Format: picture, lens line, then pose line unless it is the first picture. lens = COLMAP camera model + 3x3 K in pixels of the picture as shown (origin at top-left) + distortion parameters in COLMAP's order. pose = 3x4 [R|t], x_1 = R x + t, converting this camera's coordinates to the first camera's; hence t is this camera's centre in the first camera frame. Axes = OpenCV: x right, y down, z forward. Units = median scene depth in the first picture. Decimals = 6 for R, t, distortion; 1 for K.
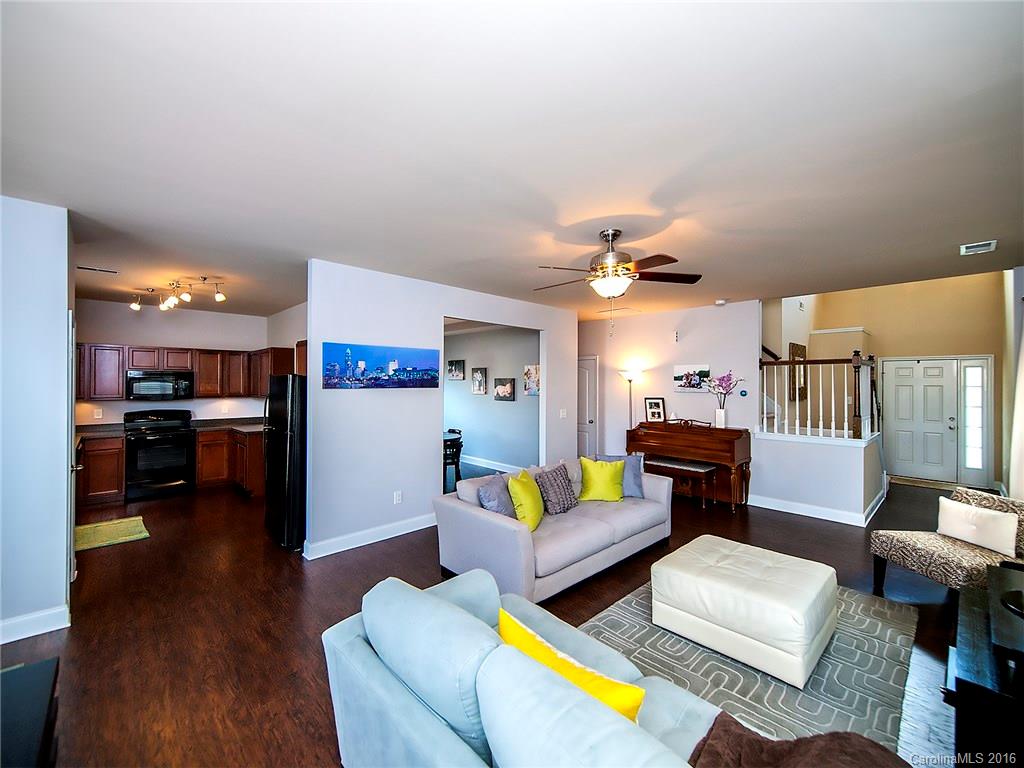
lens RADIAL K [[418.7, 0, 501.8], [0, 418.7, 383.2], [0, 0, 1]] dist [0.003579, -0.000283]
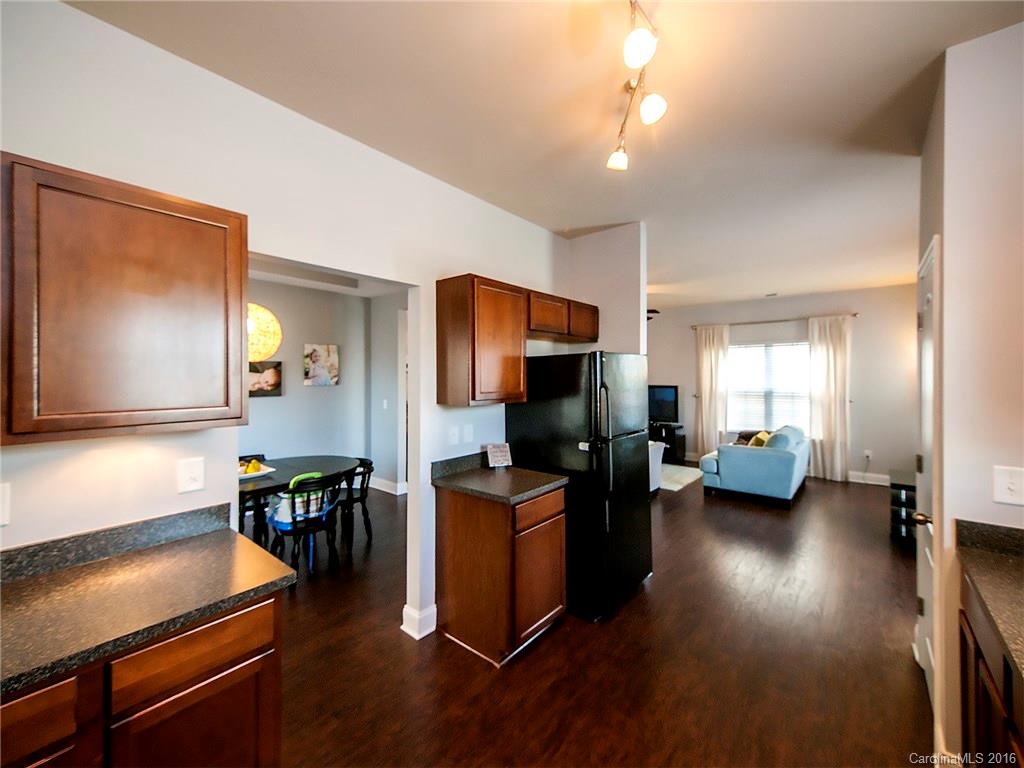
lens RADIAL K [[418.7, 0, 502.4], [0, 418.7, 374.5], [0, 0, 1]] dist [0.003579, -0.000283]
pose [[-0.115496, -0.012900, 0.993224, -0.892853], [-0.001074, 0.999917, 0.012862, -0.000183], [-0.993307, 0.000419, -0.115500, 0.975701]]
